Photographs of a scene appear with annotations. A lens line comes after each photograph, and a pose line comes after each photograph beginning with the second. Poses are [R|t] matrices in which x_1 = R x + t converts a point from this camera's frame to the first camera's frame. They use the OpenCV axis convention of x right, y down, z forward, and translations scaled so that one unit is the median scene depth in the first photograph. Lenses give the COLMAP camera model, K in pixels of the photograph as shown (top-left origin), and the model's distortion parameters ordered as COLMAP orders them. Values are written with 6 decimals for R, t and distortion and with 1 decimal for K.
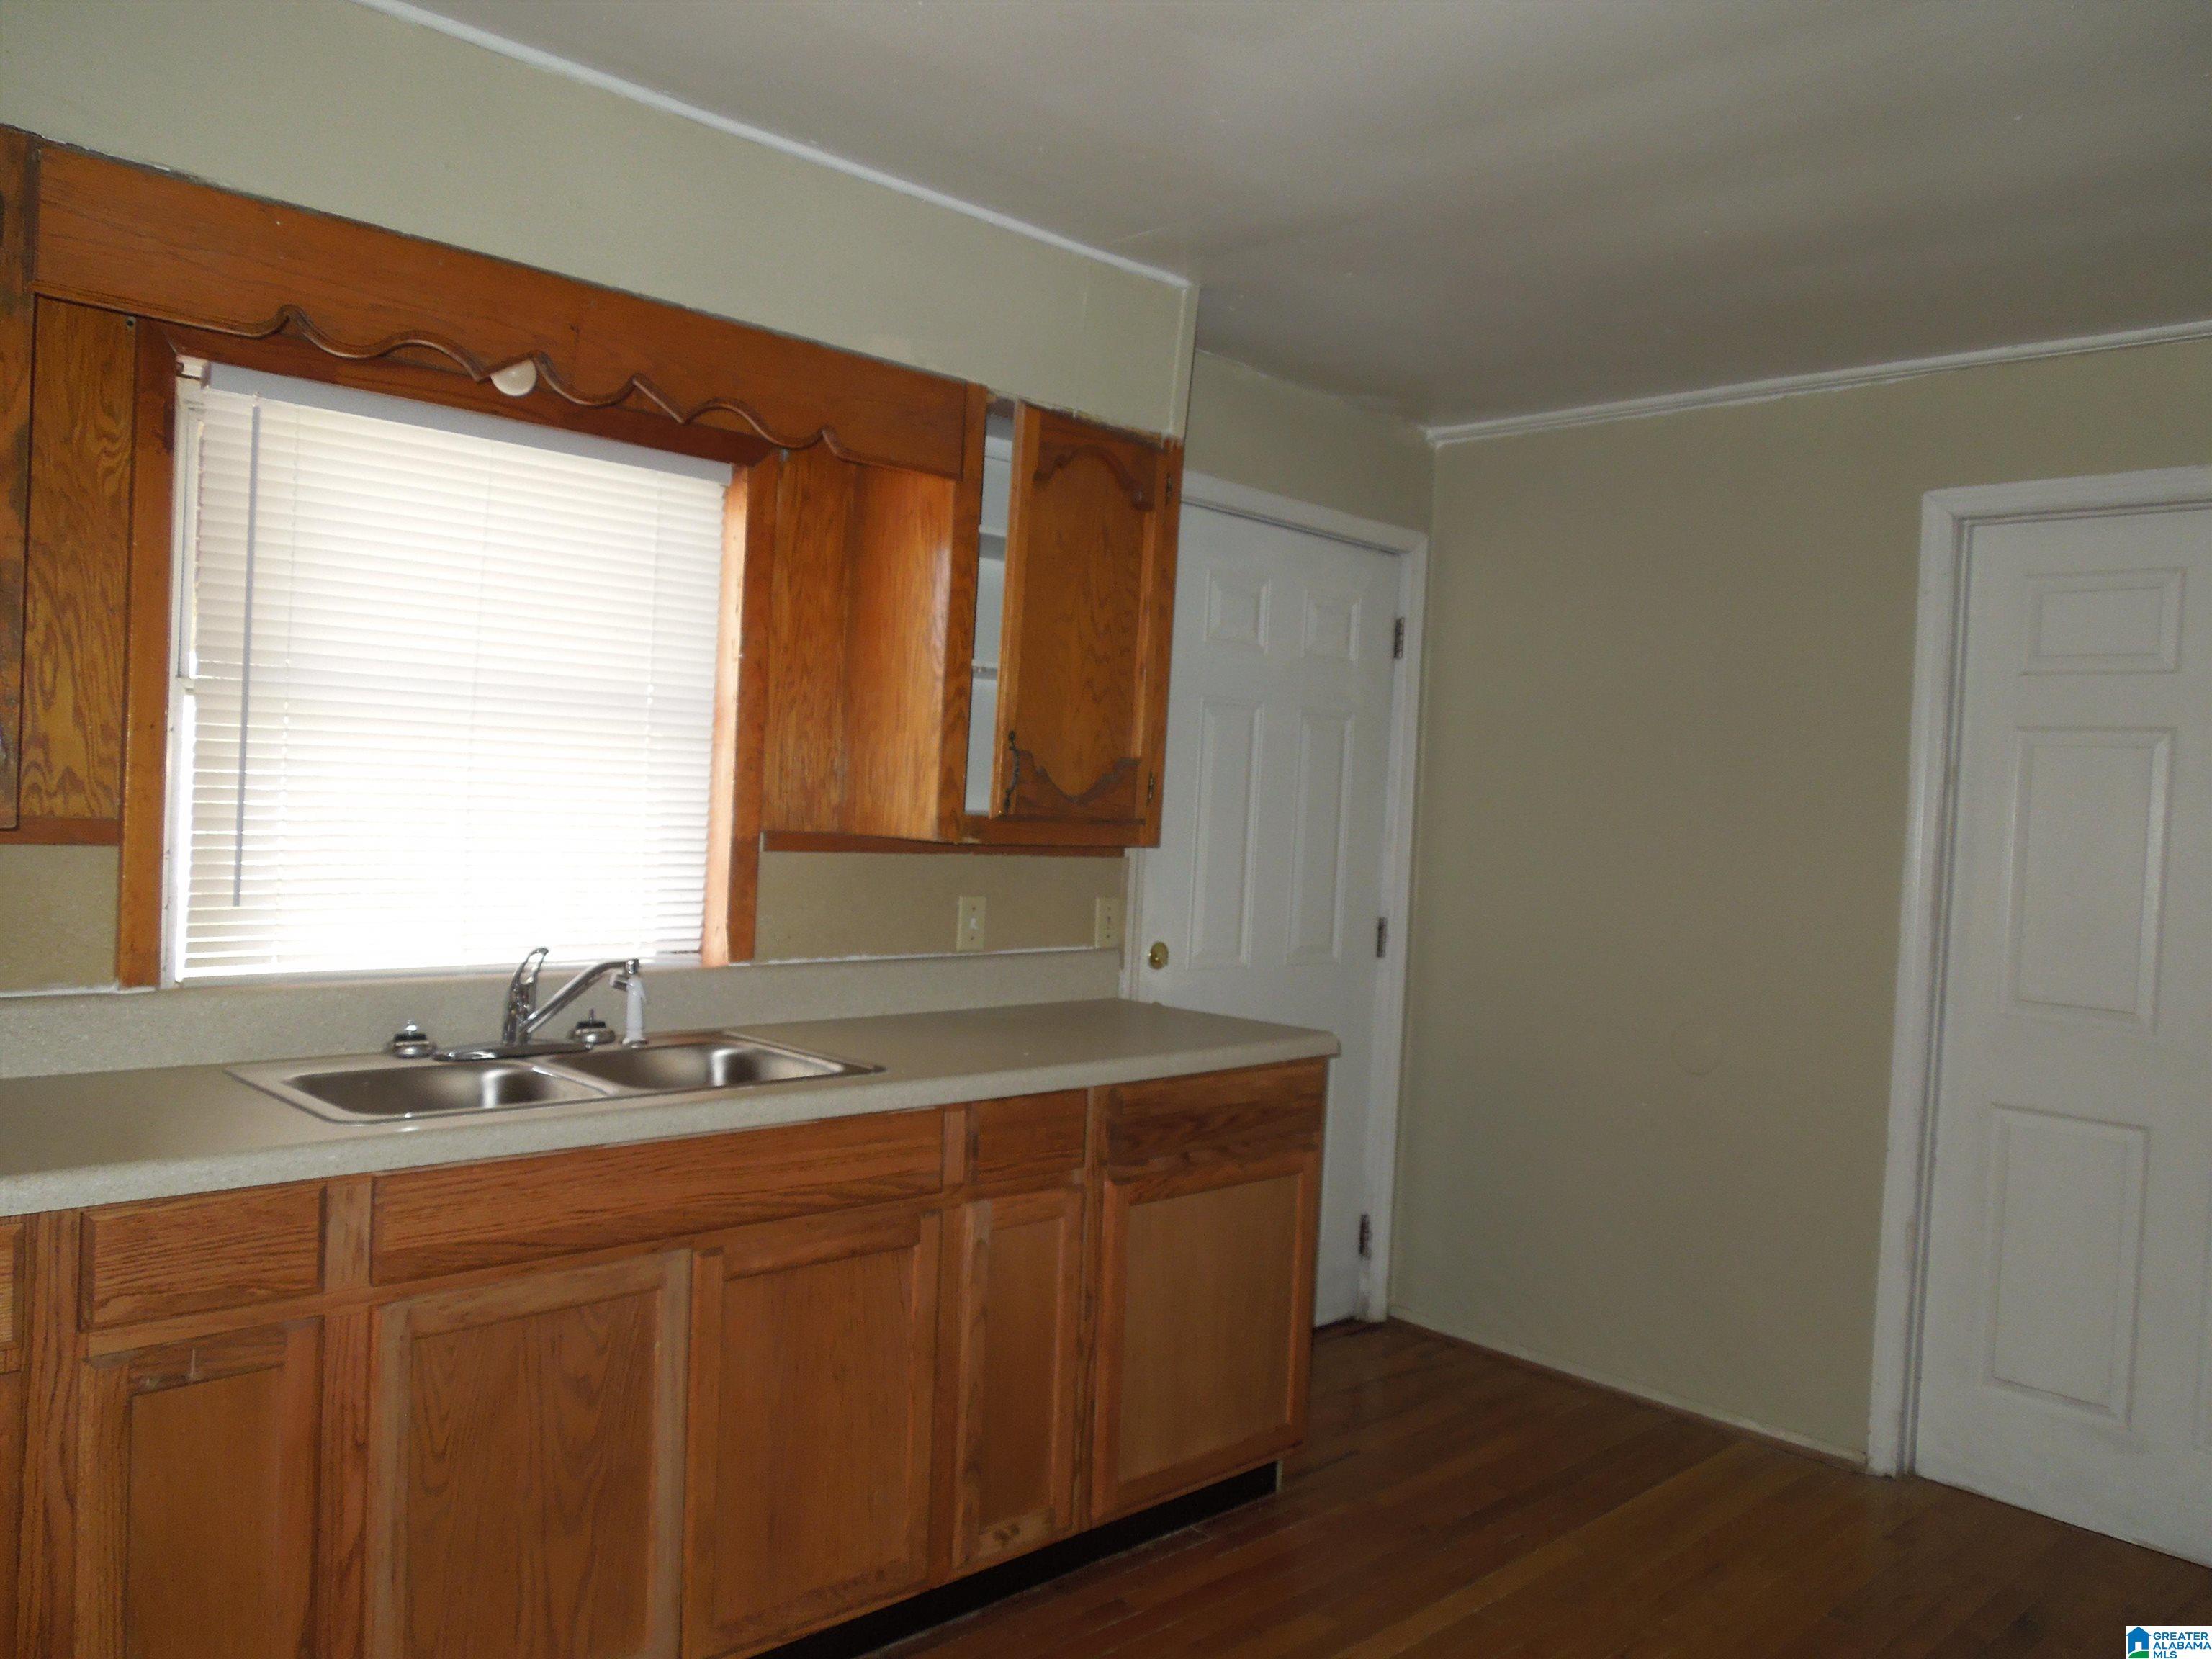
lens RADIAL K [[1643.0, 0, 1106.0], [0, 1643.0, 829.5], [0, 0, 1]] dist [-0.008166, 0.007331]
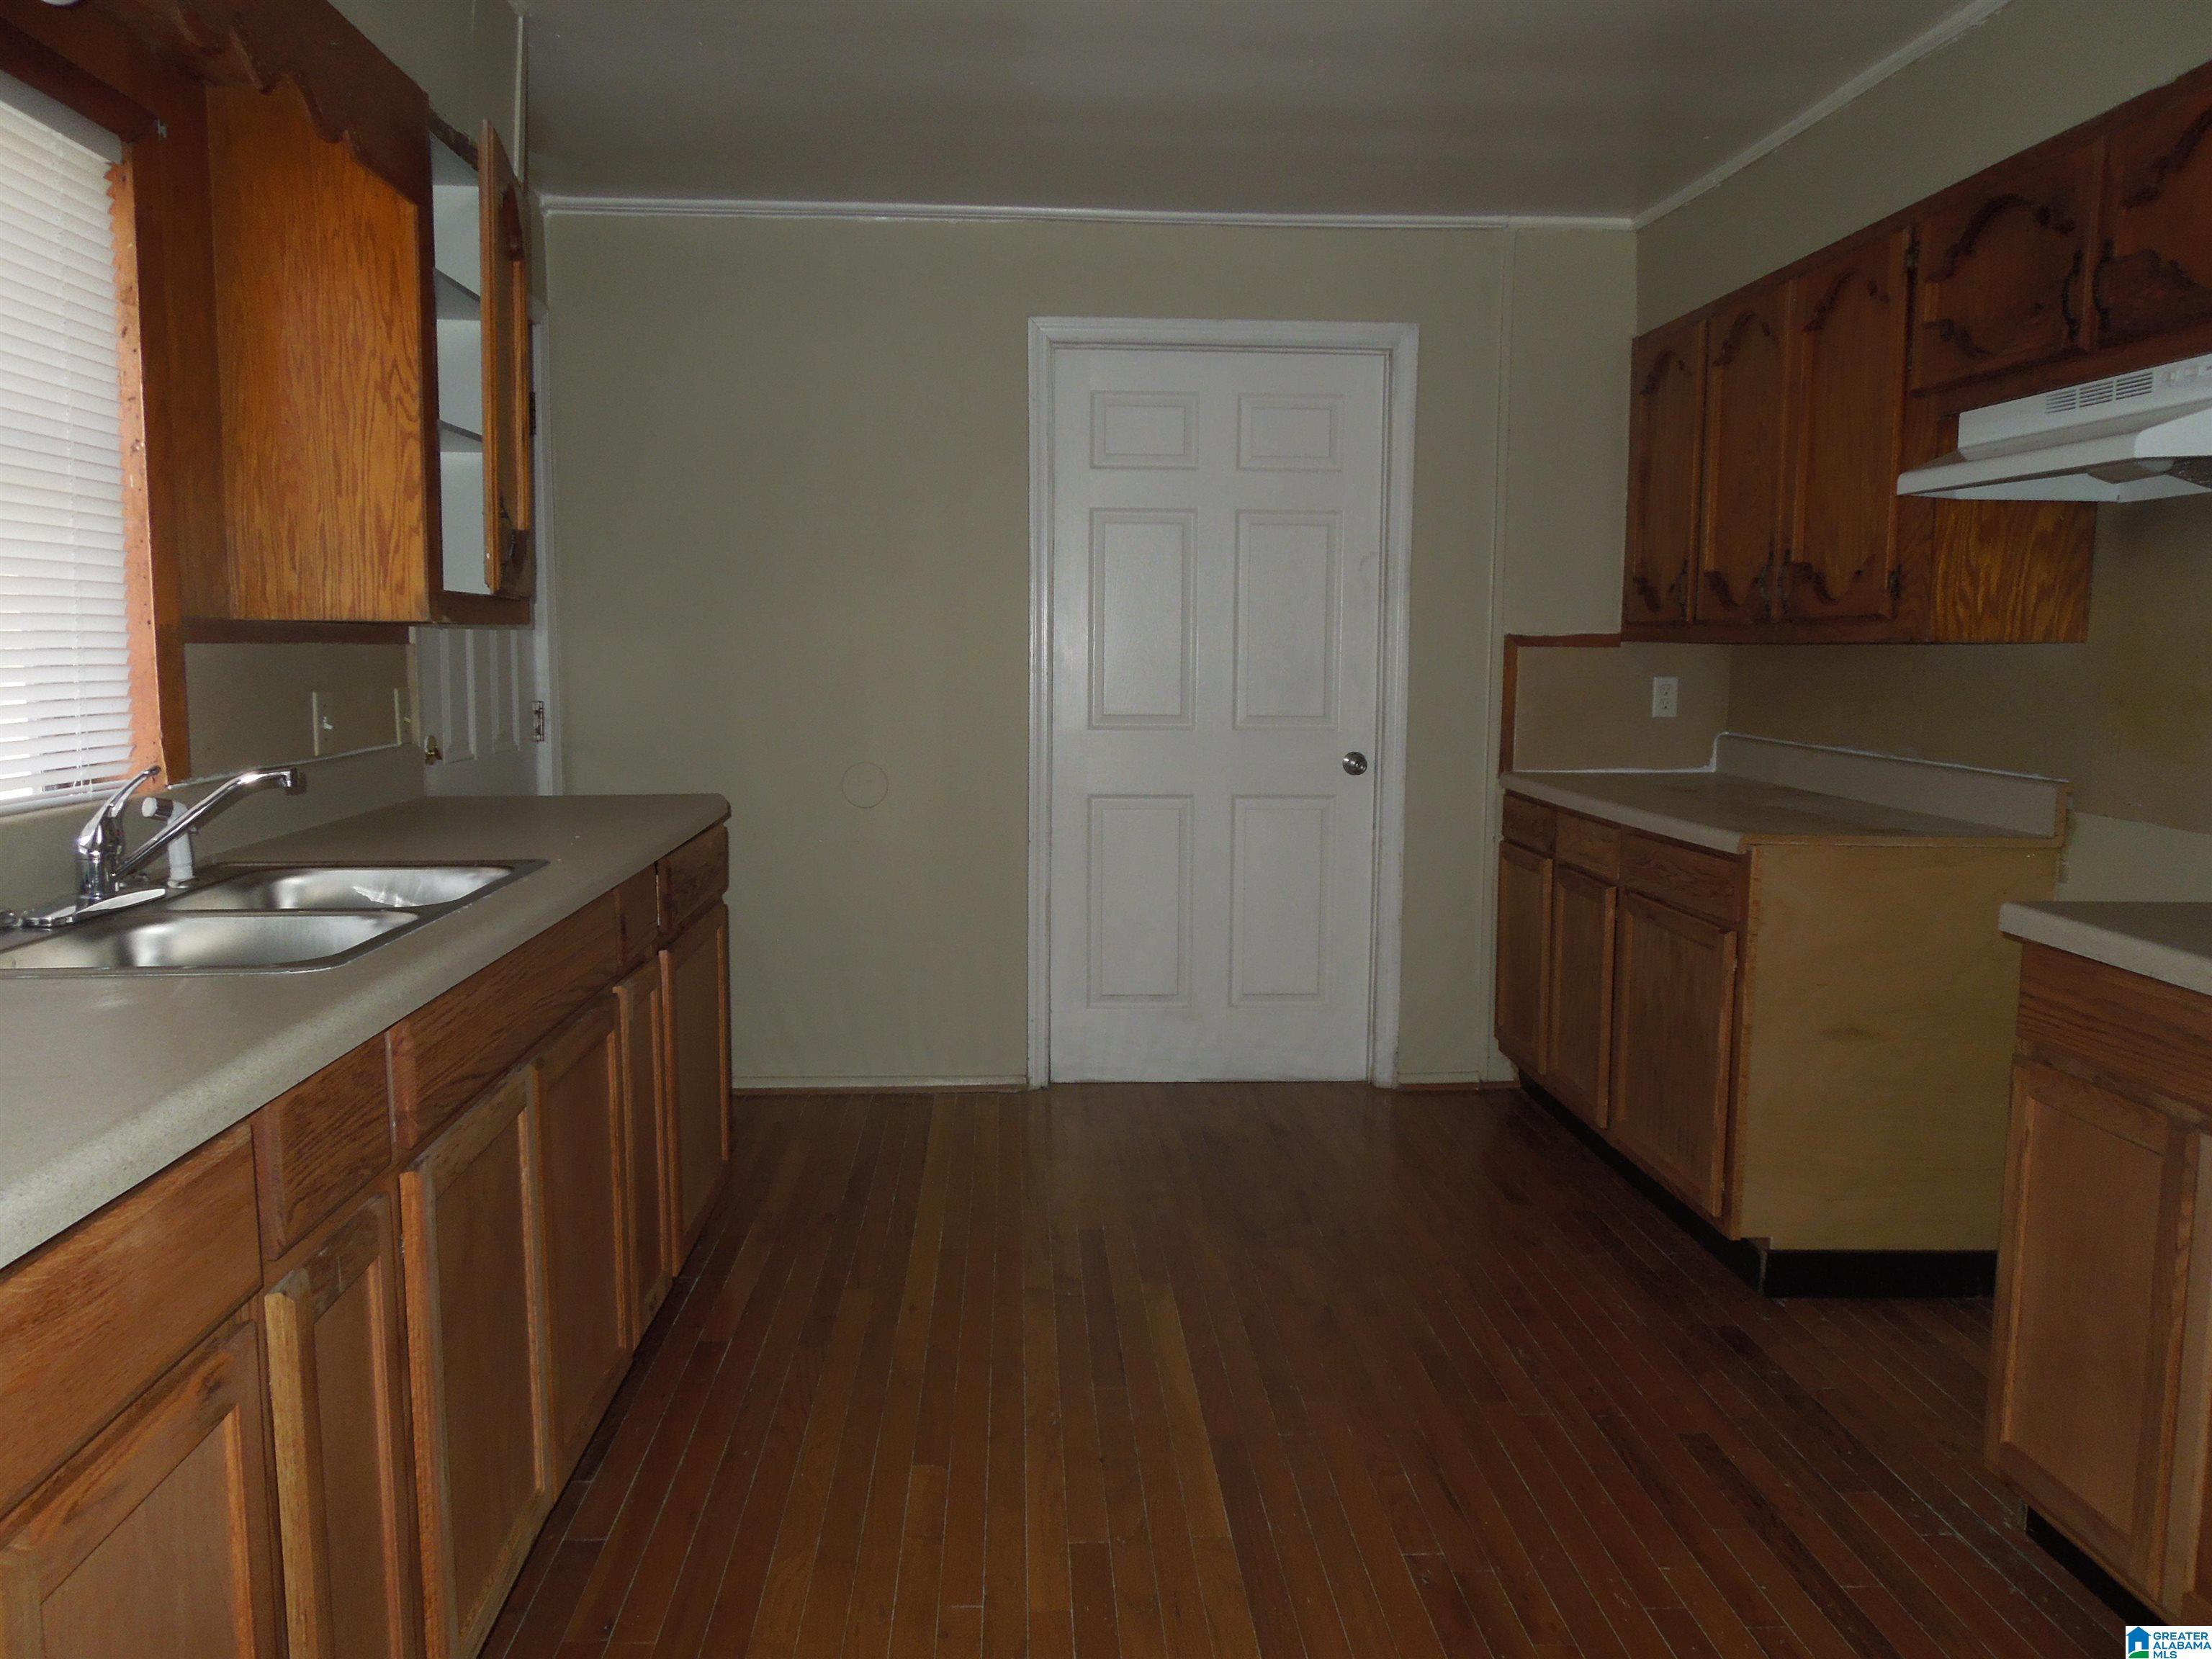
lens RADIAL K [[1643.0, 0, 1106.0], [0, 1643.0, 829.5], [0, 0, 1]] dist [-0.008166, 0.007331]
pose [[0.658840, -0.134006, 0.740251, -0.454414], [0.046613, 0.989388, 0.137621, 0.011902], [-0.750837, -0.056165, 0.658095, 0.113631]]
